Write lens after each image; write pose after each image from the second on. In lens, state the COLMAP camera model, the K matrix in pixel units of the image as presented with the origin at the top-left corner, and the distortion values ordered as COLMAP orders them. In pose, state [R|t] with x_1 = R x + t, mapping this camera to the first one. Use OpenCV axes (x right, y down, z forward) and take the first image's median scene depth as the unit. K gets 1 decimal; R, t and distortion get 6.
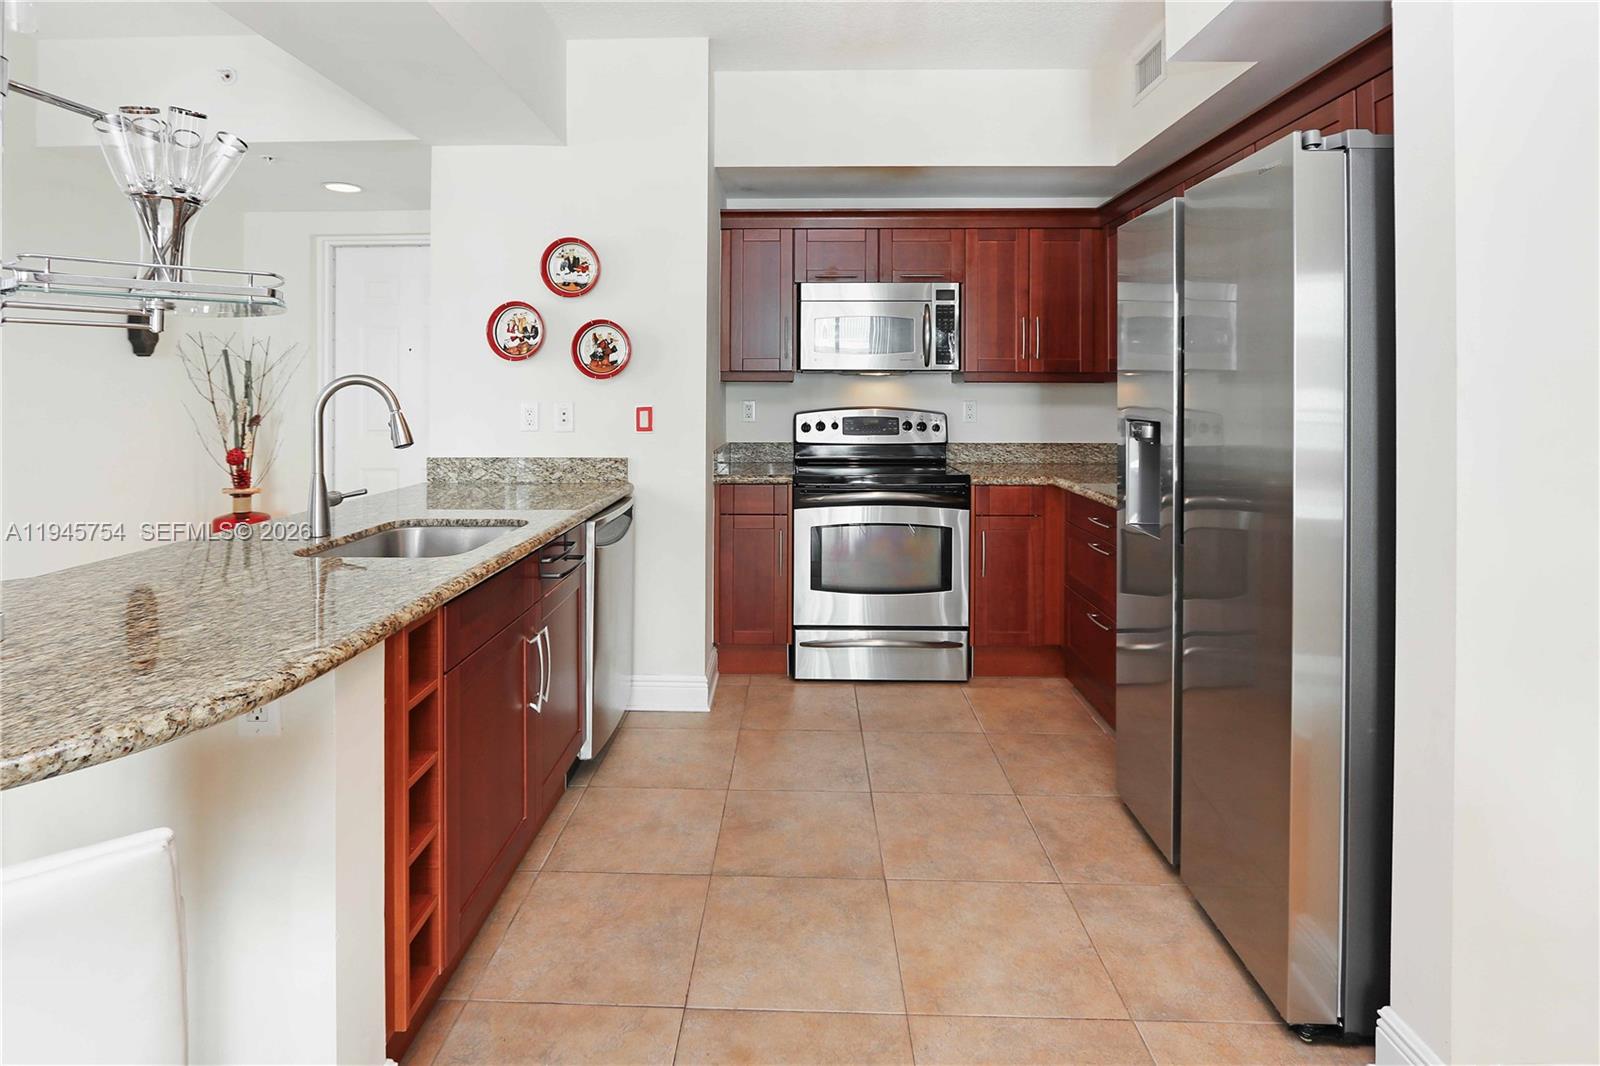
lens RADIAL K [[883.4, 0, 719.2], [0, 883.4, 381.2], [0, 0, 1]] dist [-0.011404, 0.001672]
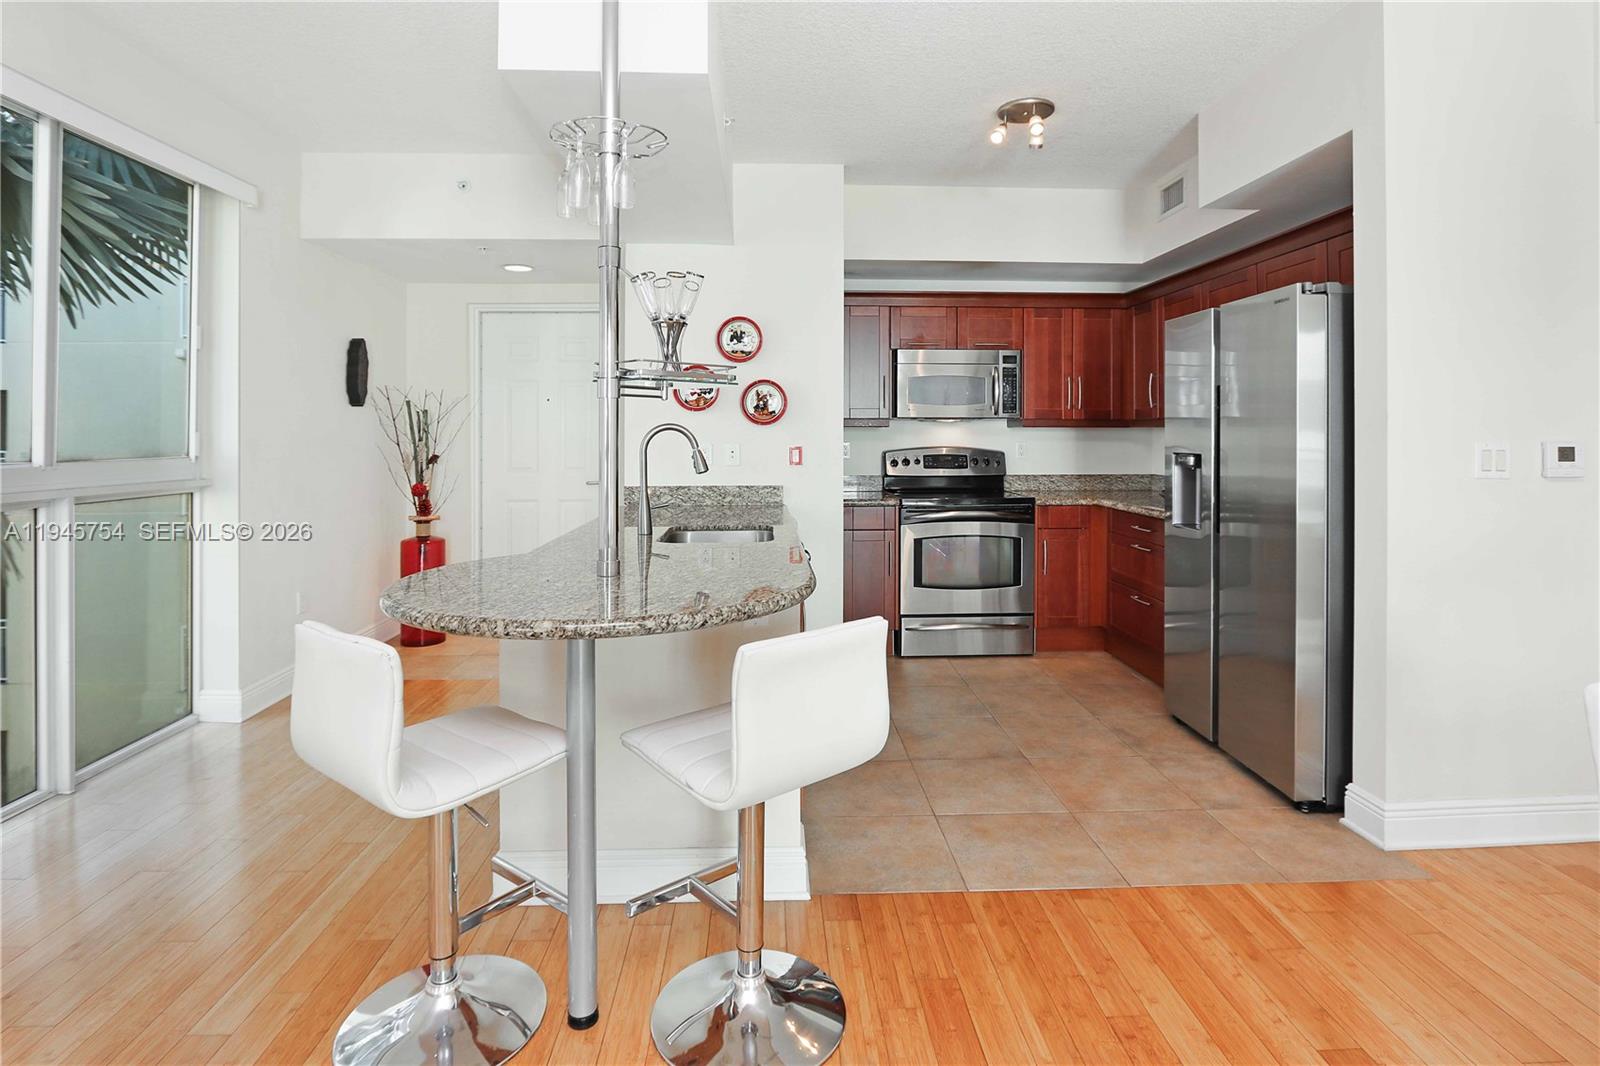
lens RADIAL K [[883.4, 0, 736.4], [0, 883.4, 425.0], [0, 0, 1]] dist [-0.011404, 0.001672]
pose [[0.998180, -0.001146, 0.060297, -0.248512], [0.001158, 0.999999, -0.000167, -0.002290], [-0.060296, 0.000236, 0.998180, -0.296994]]
